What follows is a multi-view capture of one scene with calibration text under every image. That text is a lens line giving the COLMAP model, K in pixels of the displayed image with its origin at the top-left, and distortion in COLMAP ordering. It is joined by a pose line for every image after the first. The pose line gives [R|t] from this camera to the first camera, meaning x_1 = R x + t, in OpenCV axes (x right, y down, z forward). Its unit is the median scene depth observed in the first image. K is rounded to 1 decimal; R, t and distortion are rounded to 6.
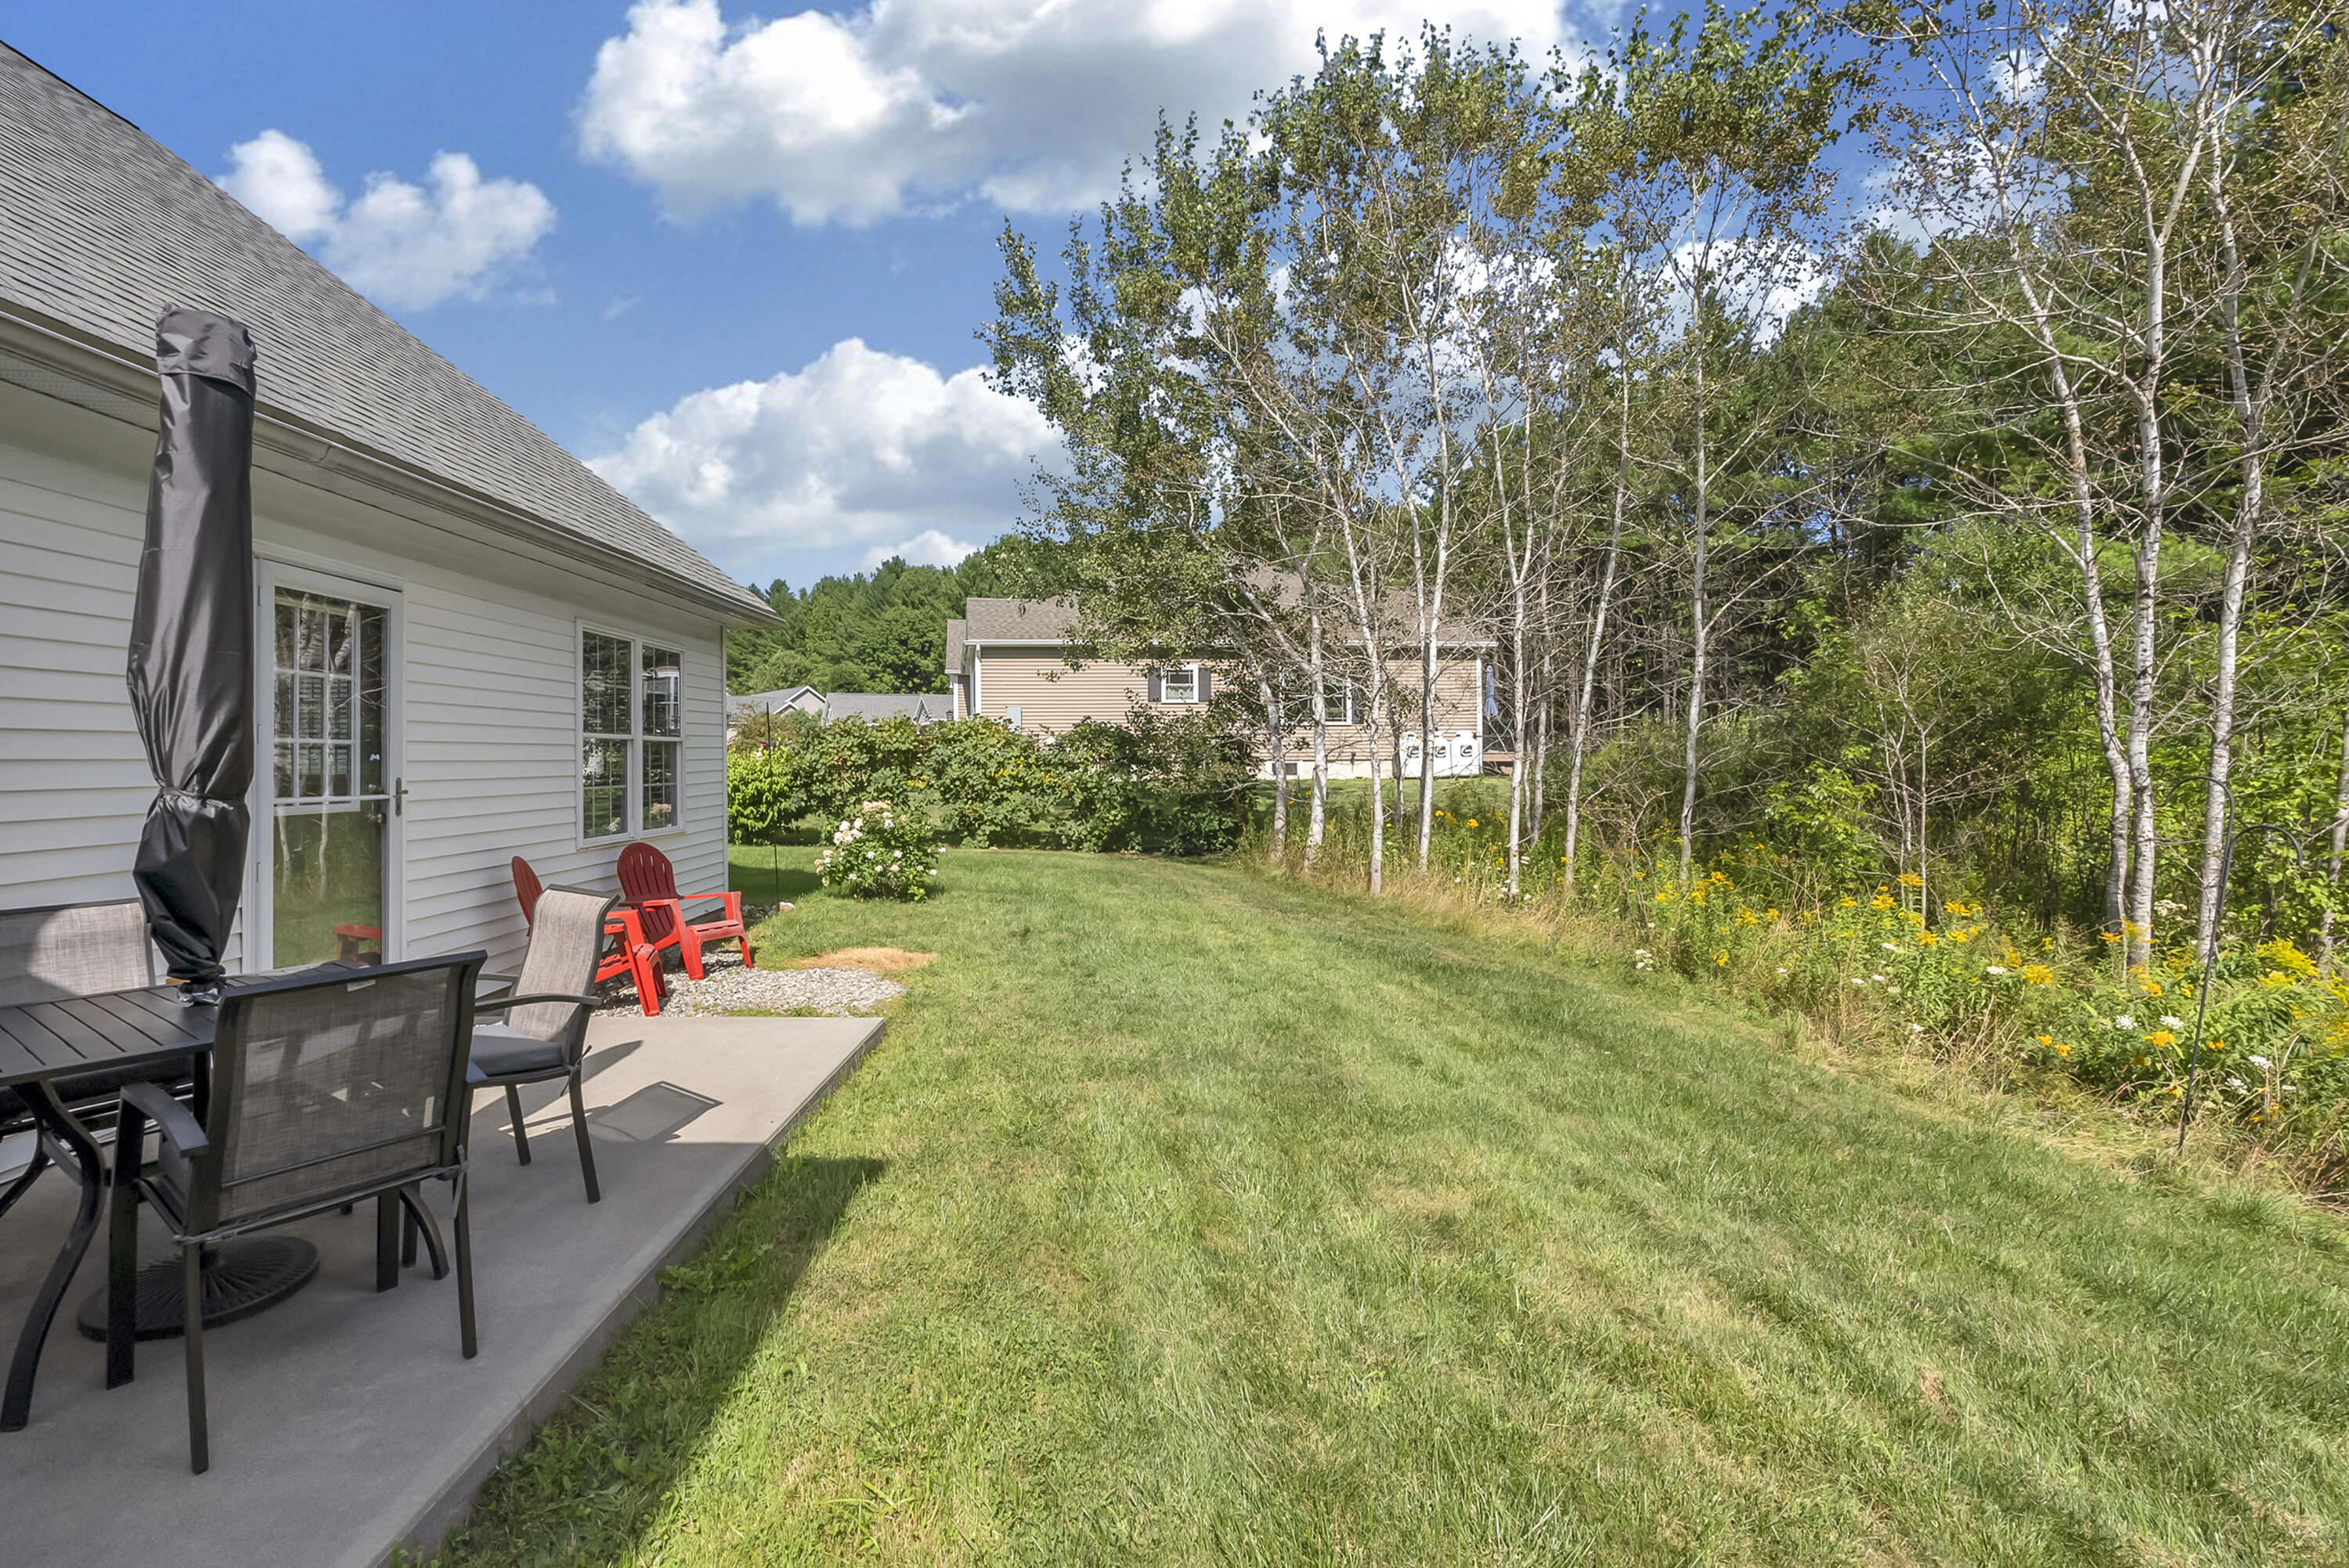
lens RADIAL K [[1057.7, 0, 1164.9], [0, 1057.7, 784.8], [0, 0, 1]] dist [0.000457, 0.000603]
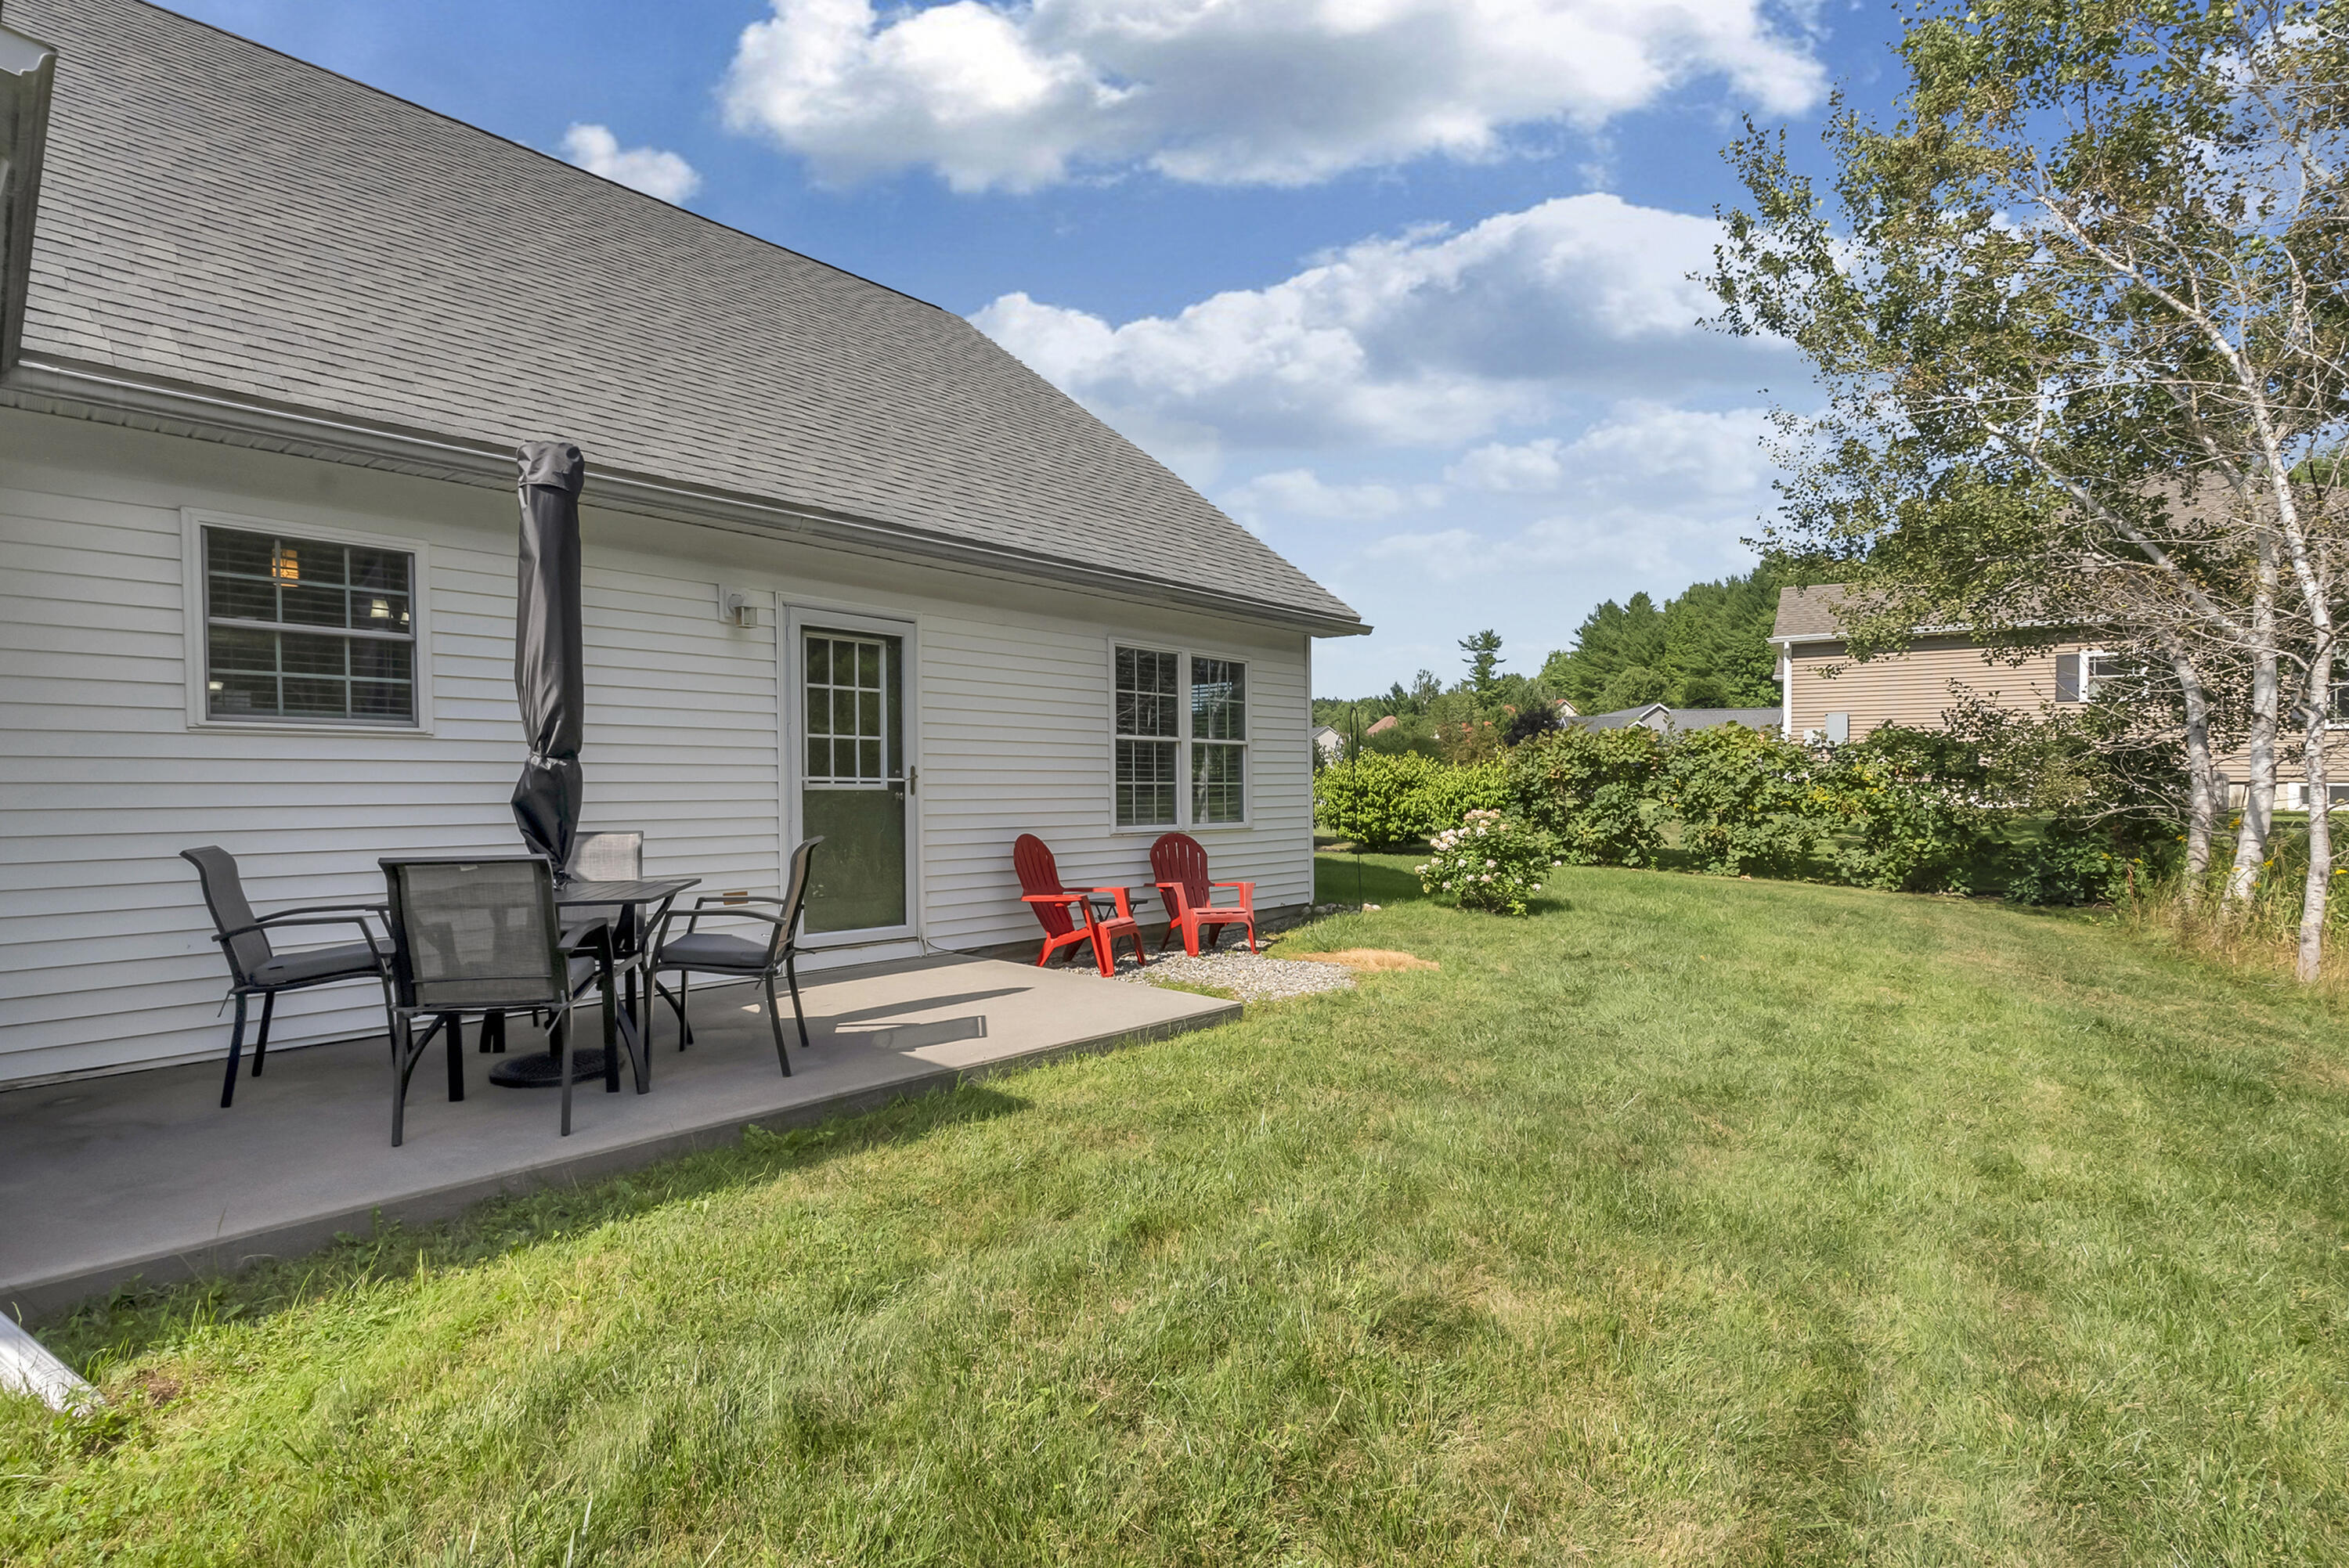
lens RADIAL K [[1083.2, 0, 1178.6], [0, 1083.2, 860.3], [0, 0, 1]] dist [-0.003879, -0.000213]
pose [[0.754447, 0.050753, -0.654395, 0.180809], [-0.017760, 0.998219, 0.056944, 0.012245], [0.656120, -0.031340, 0.754005, 0.085566]]
